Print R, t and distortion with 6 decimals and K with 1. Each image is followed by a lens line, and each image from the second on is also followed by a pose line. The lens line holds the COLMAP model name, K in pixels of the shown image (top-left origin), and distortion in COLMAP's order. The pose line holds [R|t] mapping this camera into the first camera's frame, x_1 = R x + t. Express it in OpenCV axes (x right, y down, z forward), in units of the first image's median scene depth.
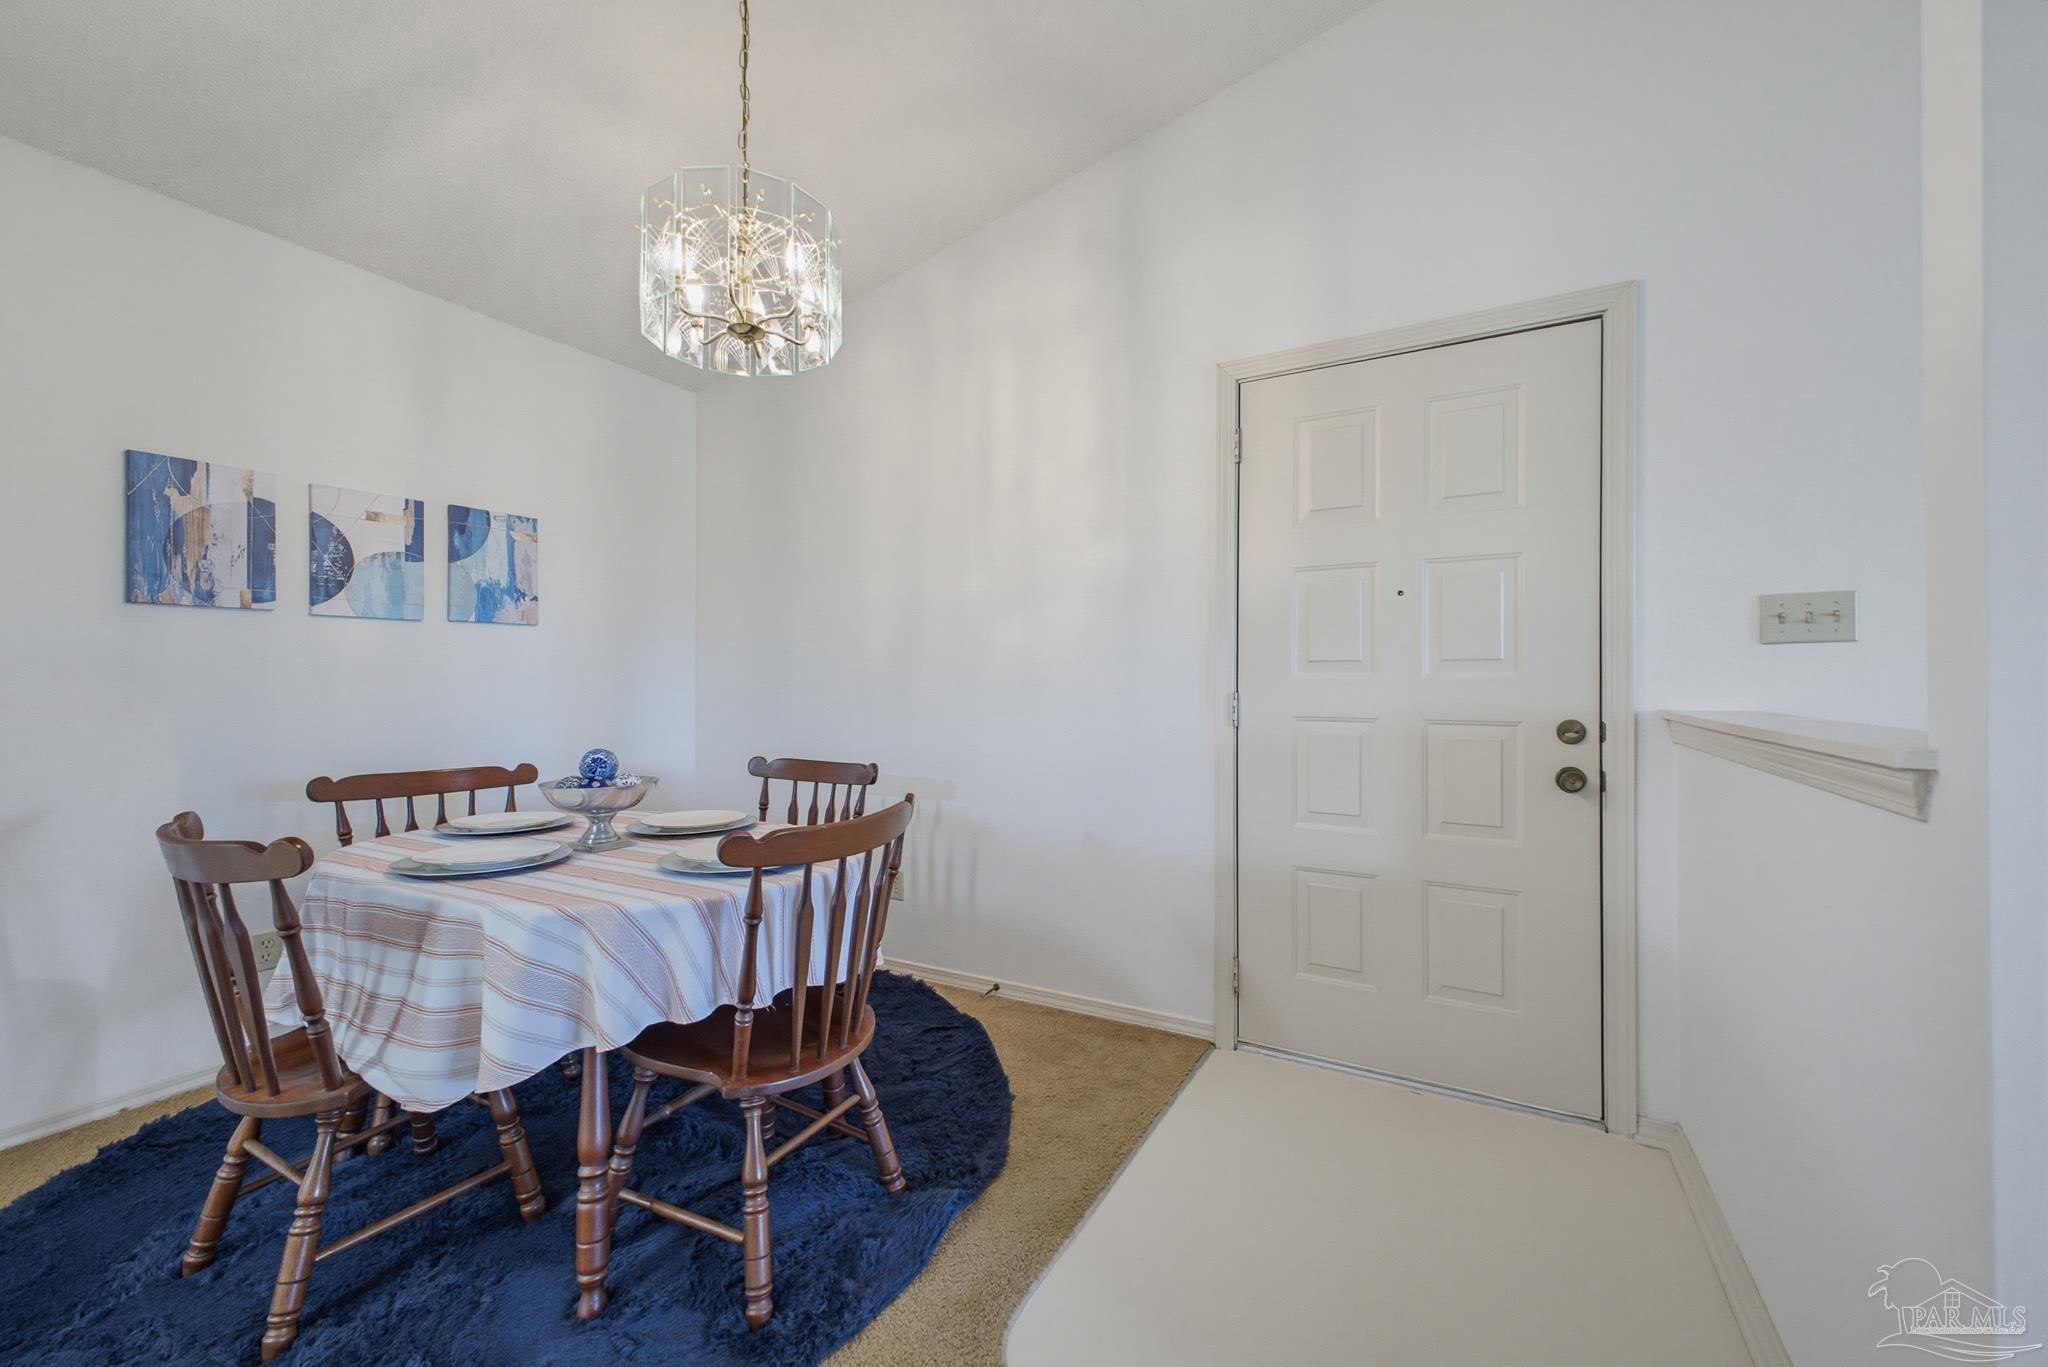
lens RADIAL K [[812.8, 0, 1022.2], [0, 812.8, 673.7], [0, 0, 1]] dist [0.022579, -0.006881]
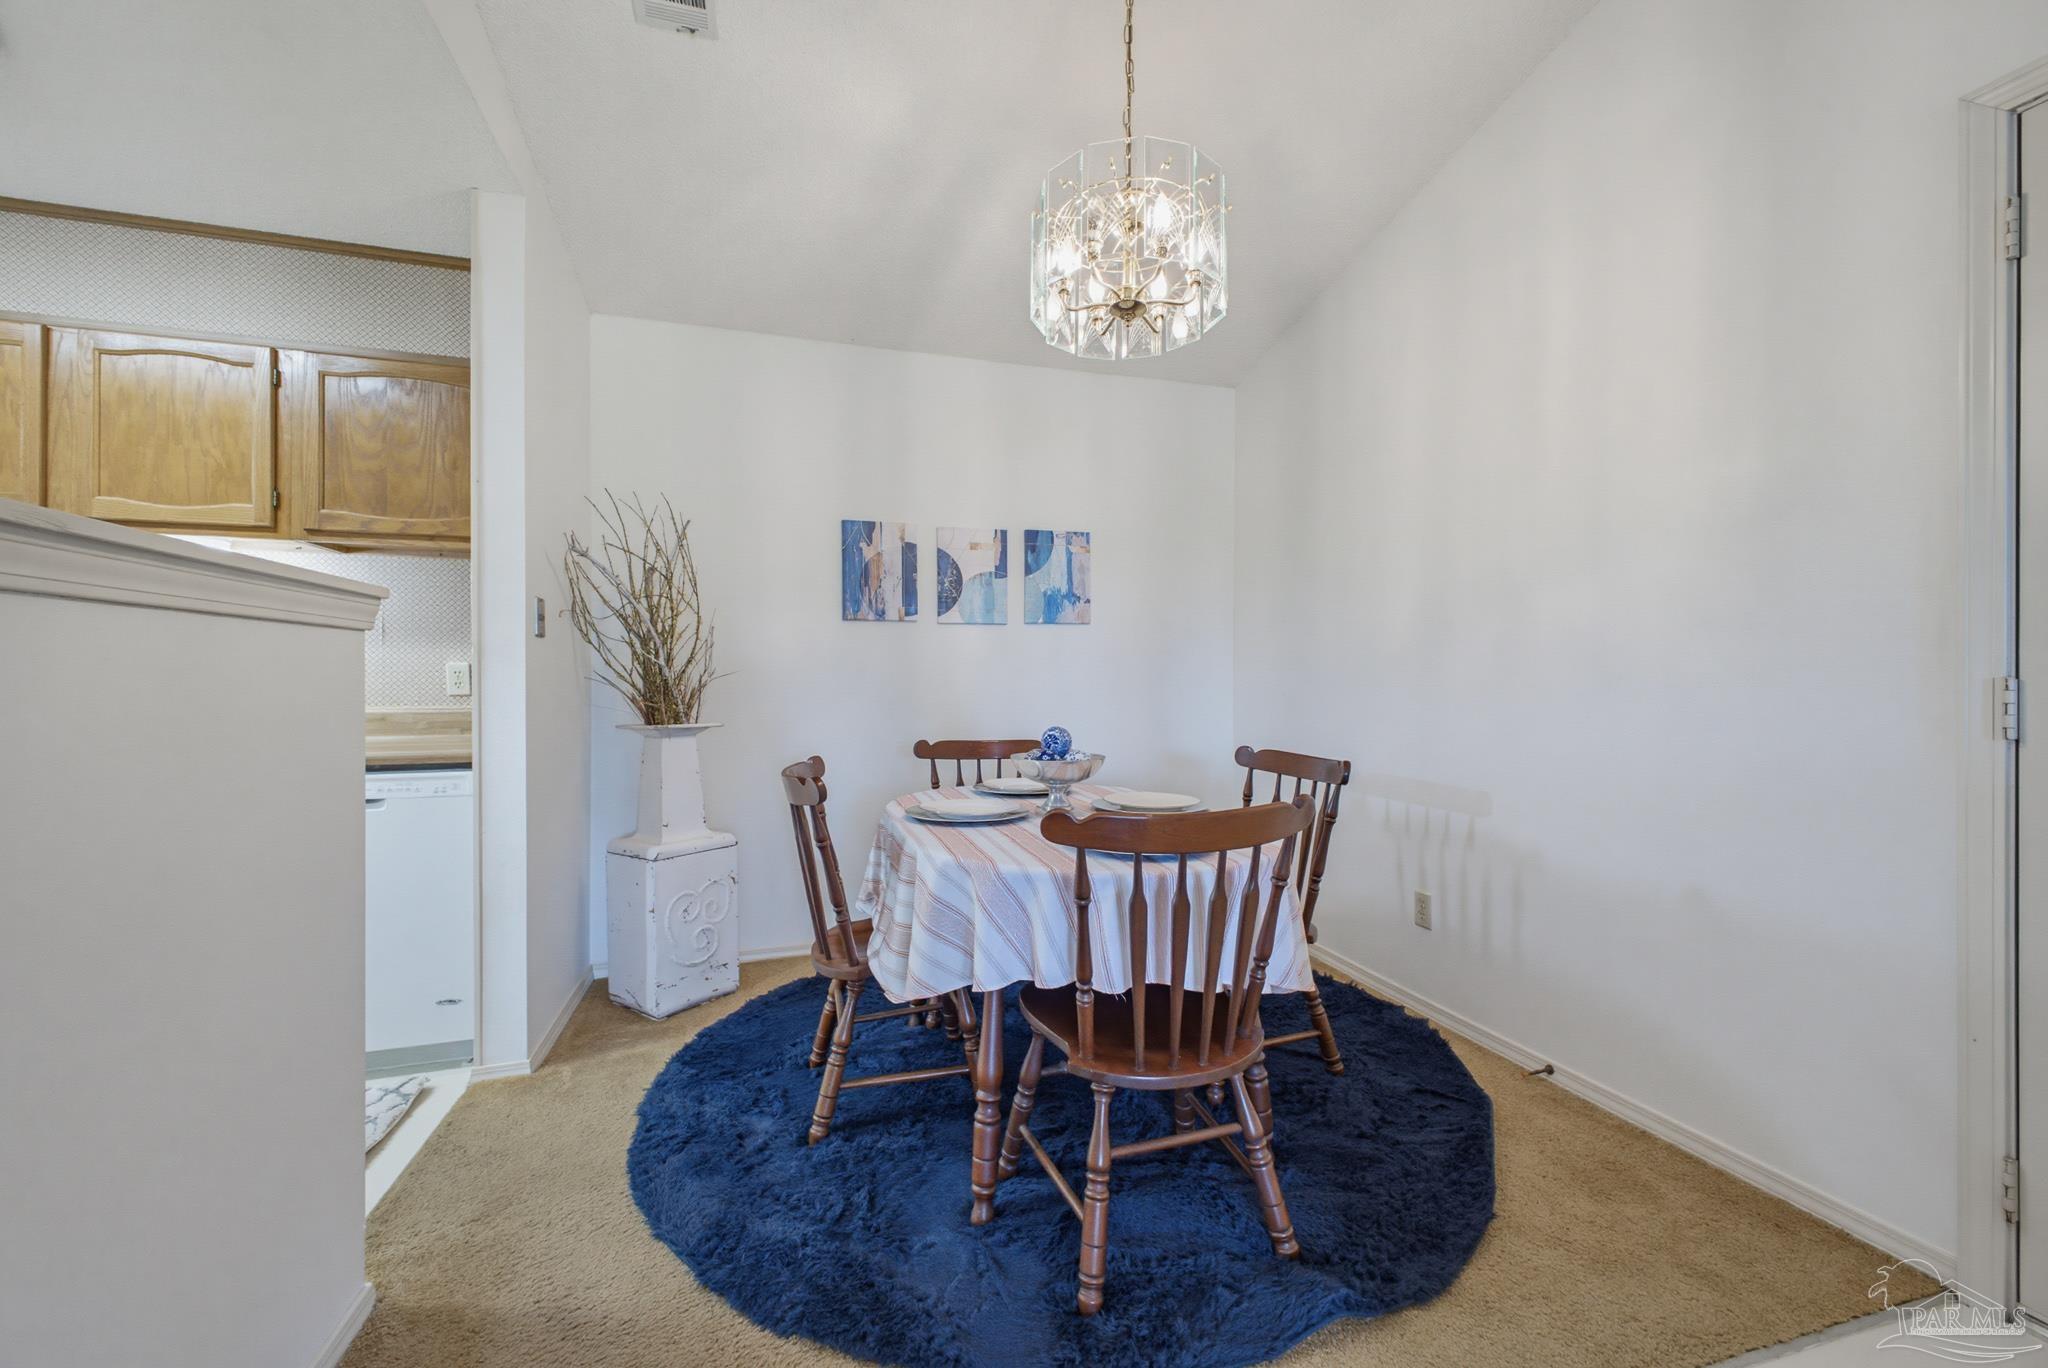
lens RADIAL K [[805.1, 0, 1022.0], [0, 805.1, 674.6], [0, 0, 1]] dist [0.002671, 0.000086]
pose [[0.717153, -0.007513, -0.696876, 0.211651], [0.008171, 0.999964, -0.002372, 0.022978], [0.696868, -0.003993, 0.717188, 0.183188]]
